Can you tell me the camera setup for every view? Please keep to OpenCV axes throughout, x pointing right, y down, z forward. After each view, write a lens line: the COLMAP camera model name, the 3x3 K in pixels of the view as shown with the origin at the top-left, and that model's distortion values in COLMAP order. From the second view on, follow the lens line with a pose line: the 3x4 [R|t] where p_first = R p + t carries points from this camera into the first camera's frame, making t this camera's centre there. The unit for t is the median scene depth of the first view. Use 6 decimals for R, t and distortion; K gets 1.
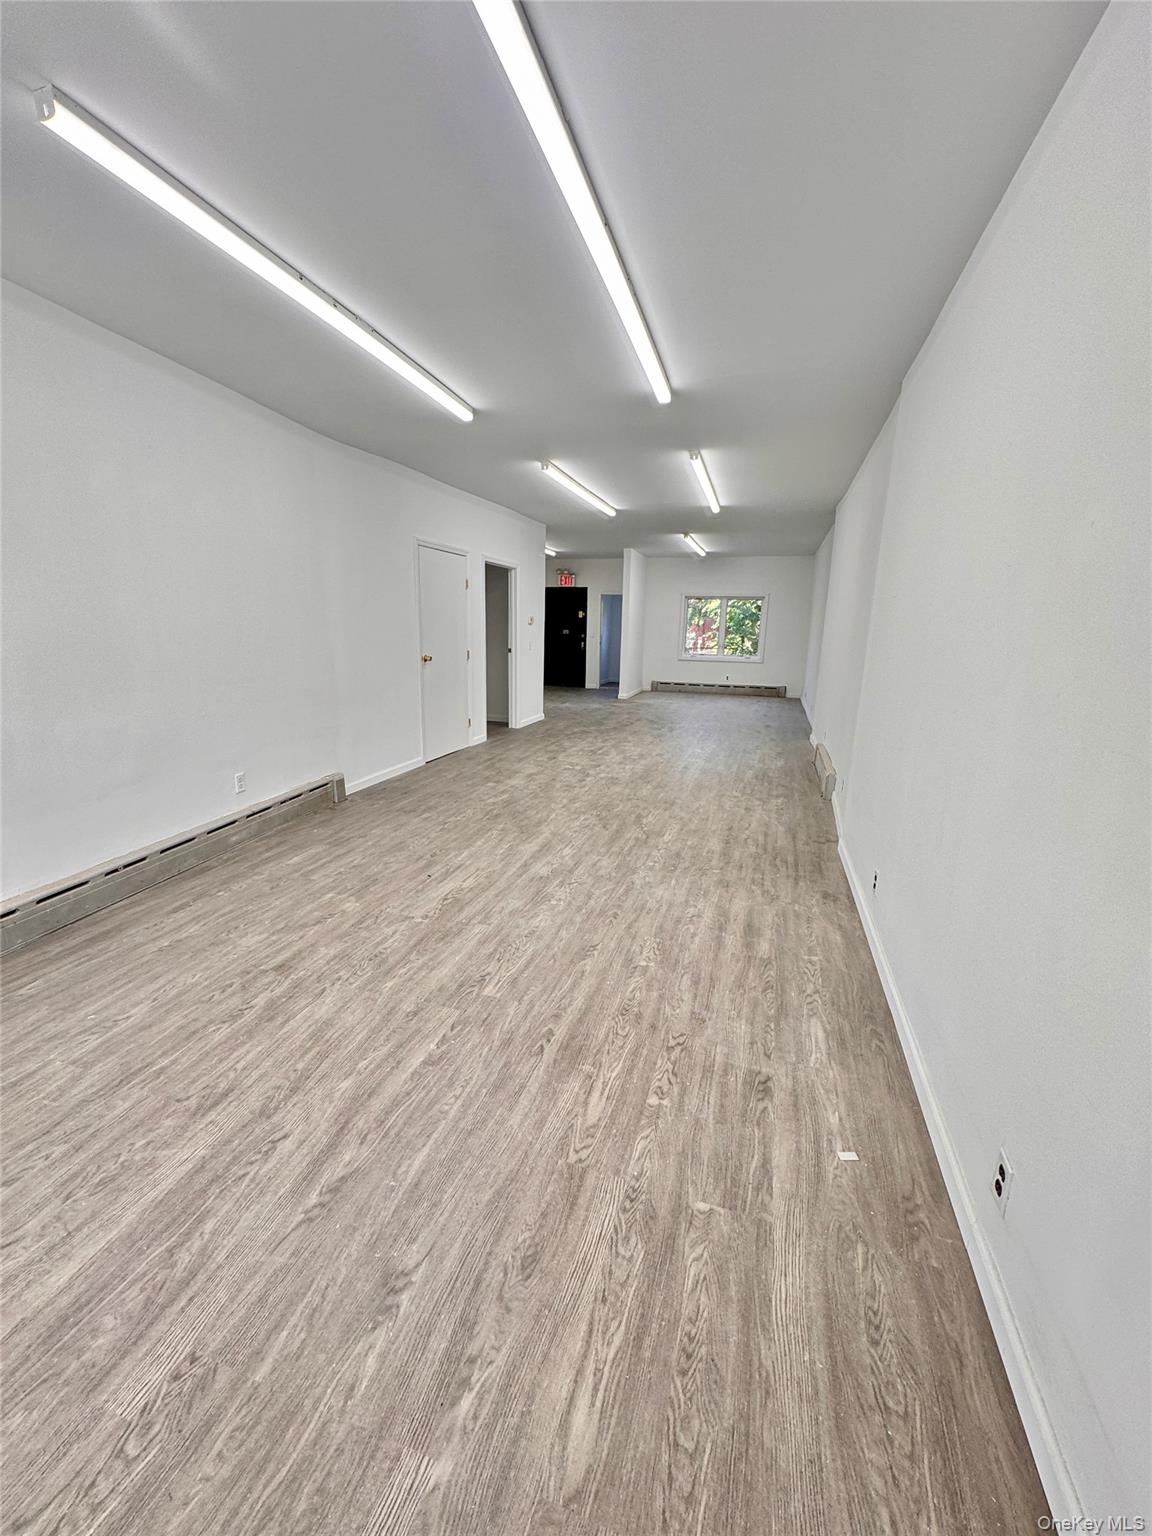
lens RADIAL K [[622.5, 0, 569.3], [0, 622.5, 767.0], [0, 0, 1]] dist [0.000440, 0.000087]
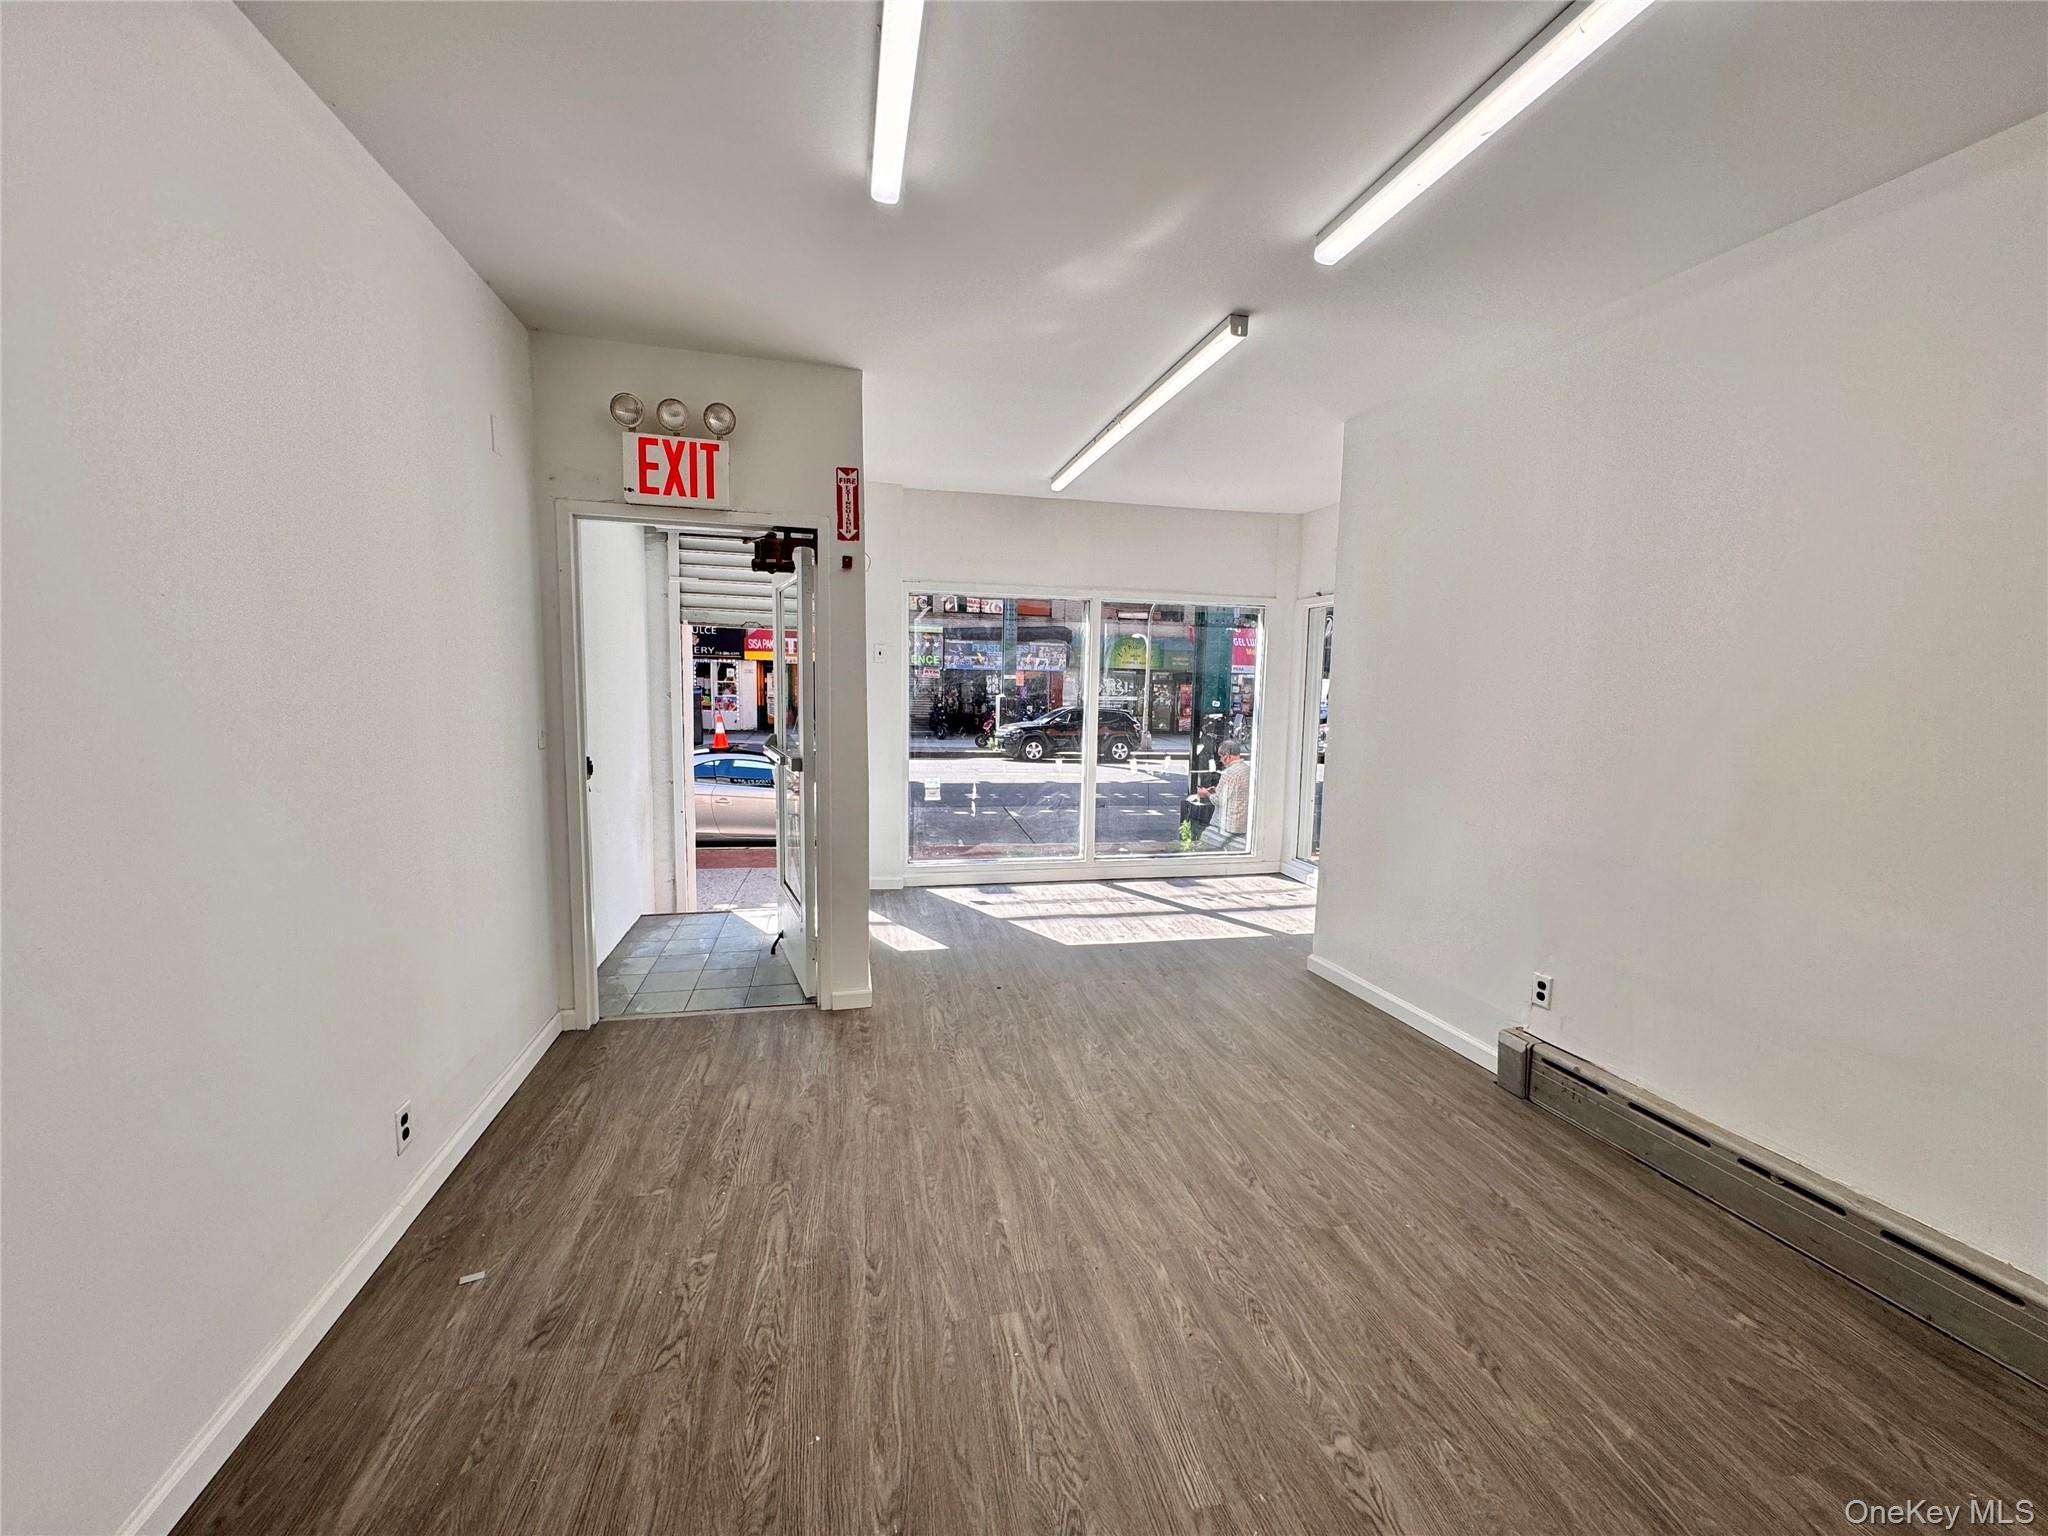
lens RADIAL K [[830.0, 0, 1024.0], [0, 830.0, 763.0], [0, 0, 1]] dist [0.000440, 0.000087]
pose [[-0.868017, 0.014404, -0.496326, 0.286999], [-0.147307, 0.947107, 0.285111, -0.427344], [0.474181, 0.320593, -0.819983, 1.756669]]
